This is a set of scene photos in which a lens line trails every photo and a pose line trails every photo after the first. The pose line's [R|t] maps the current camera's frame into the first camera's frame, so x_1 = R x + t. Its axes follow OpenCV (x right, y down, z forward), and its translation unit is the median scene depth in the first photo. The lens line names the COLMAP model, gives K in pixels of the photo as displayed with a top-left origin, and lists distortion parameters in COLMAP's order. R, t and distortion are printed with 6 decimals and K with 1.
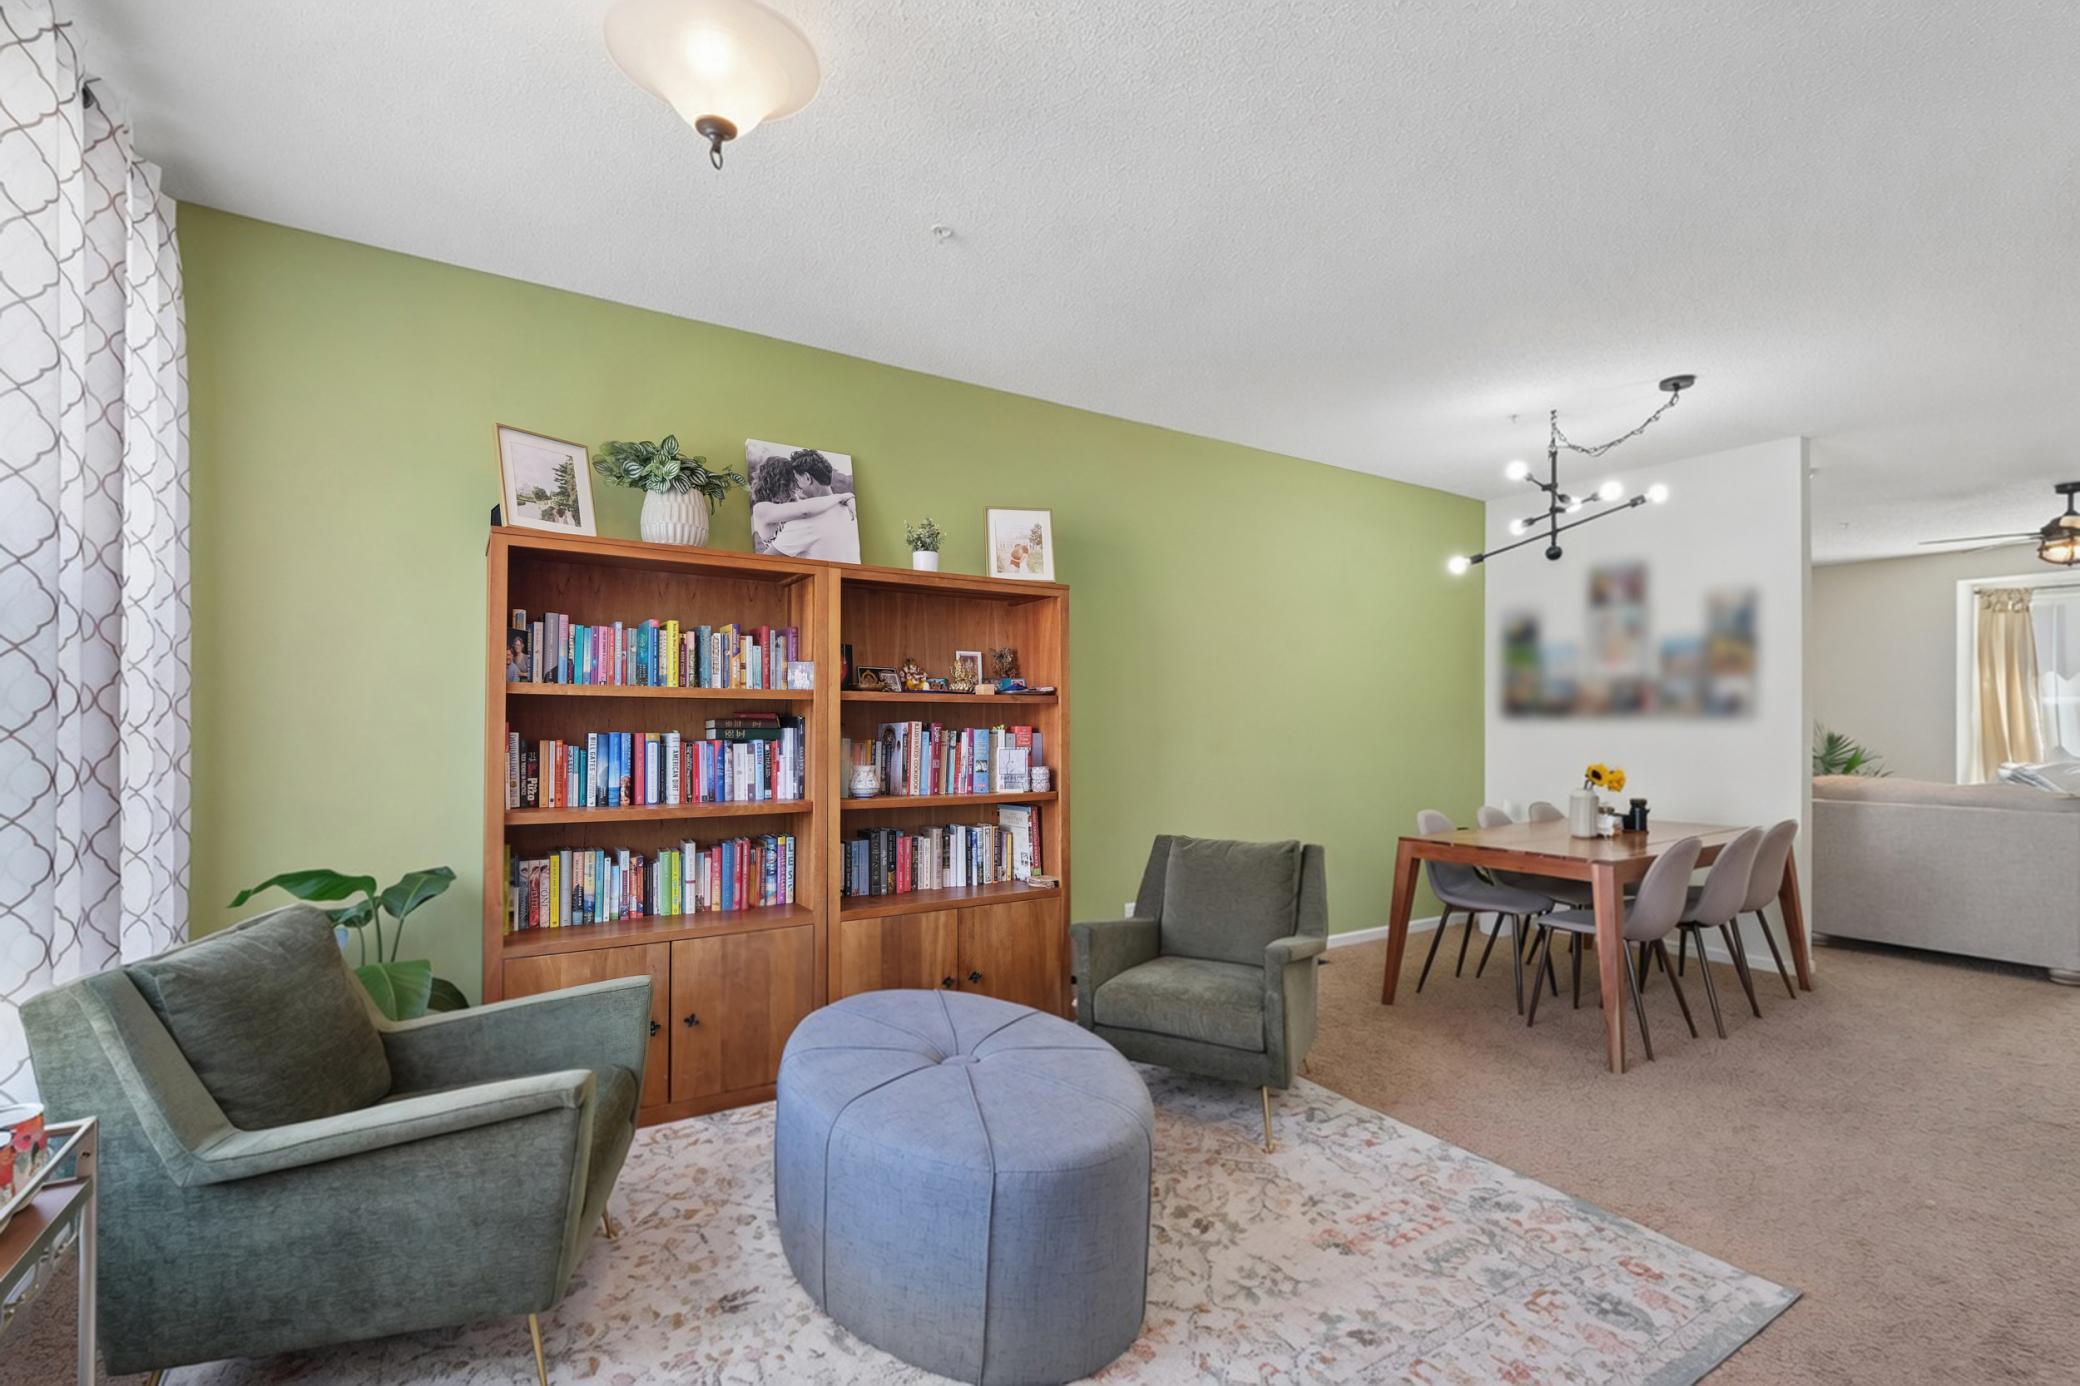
lens RADIAL K [[923.8, 0, 1041.3], [0, 923.8, 718.6], [0, 0, 1]] dist [0.001093, -0.000180]
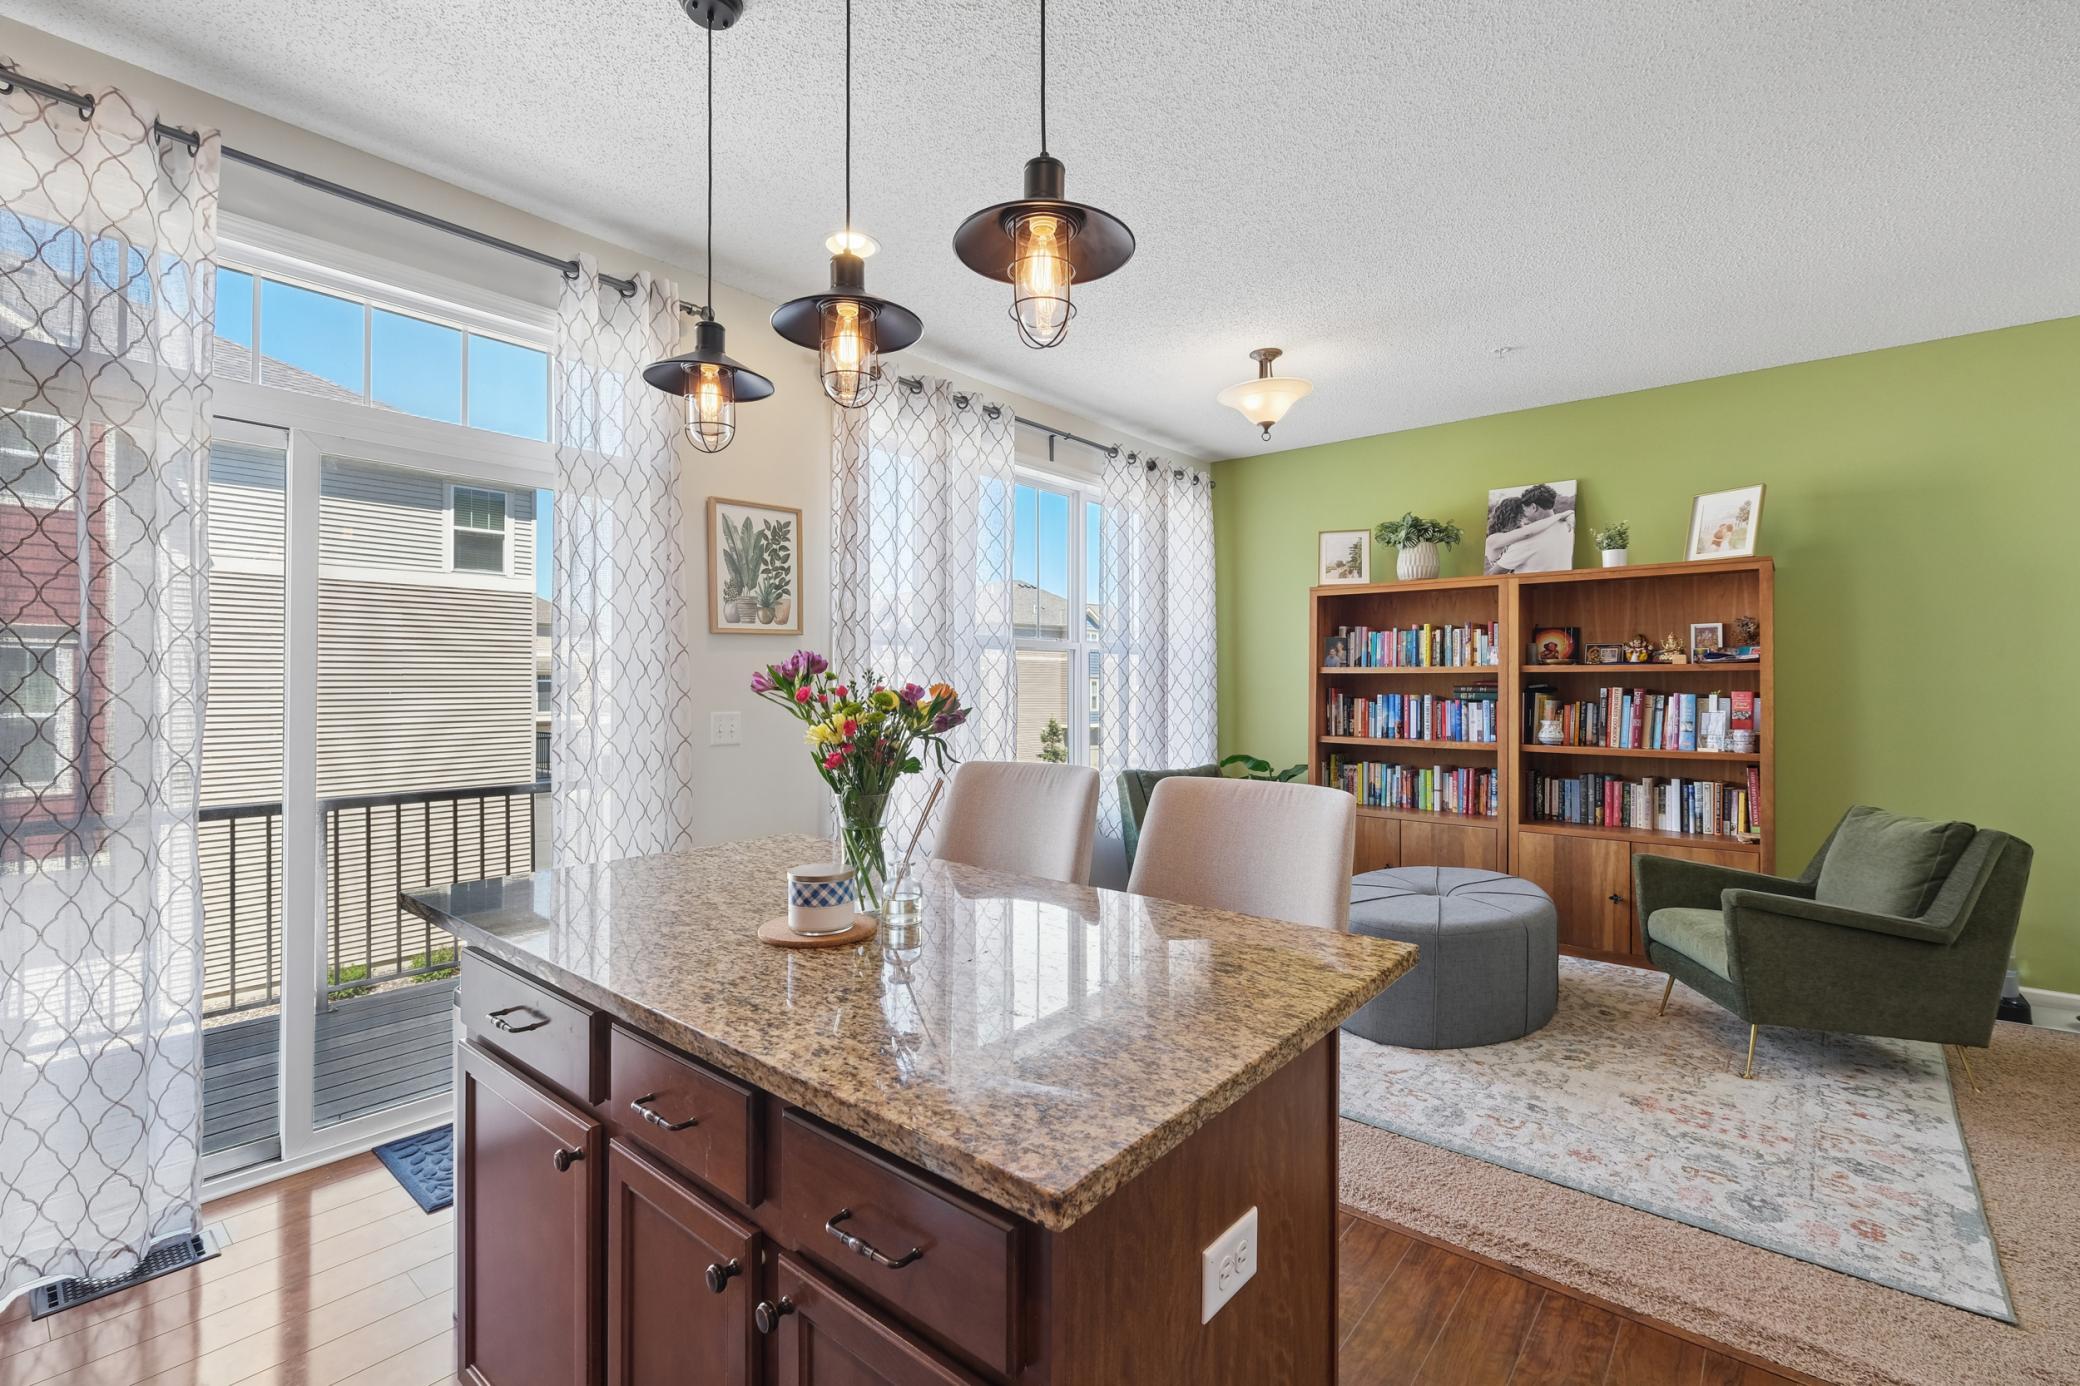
lens RADIAL K [[912.8, 0, 1029.4], [0, 912.8, 693.1], [0, 0, 1]] dist [0.000081, -0.000208]
pose [[0.303558, 0.007472, -0.952784, 0.849552], [0.008517, 0.999908, 0.010555, -0.009548], [0.952775, -0.011319, 0.303467, -0.118869]]
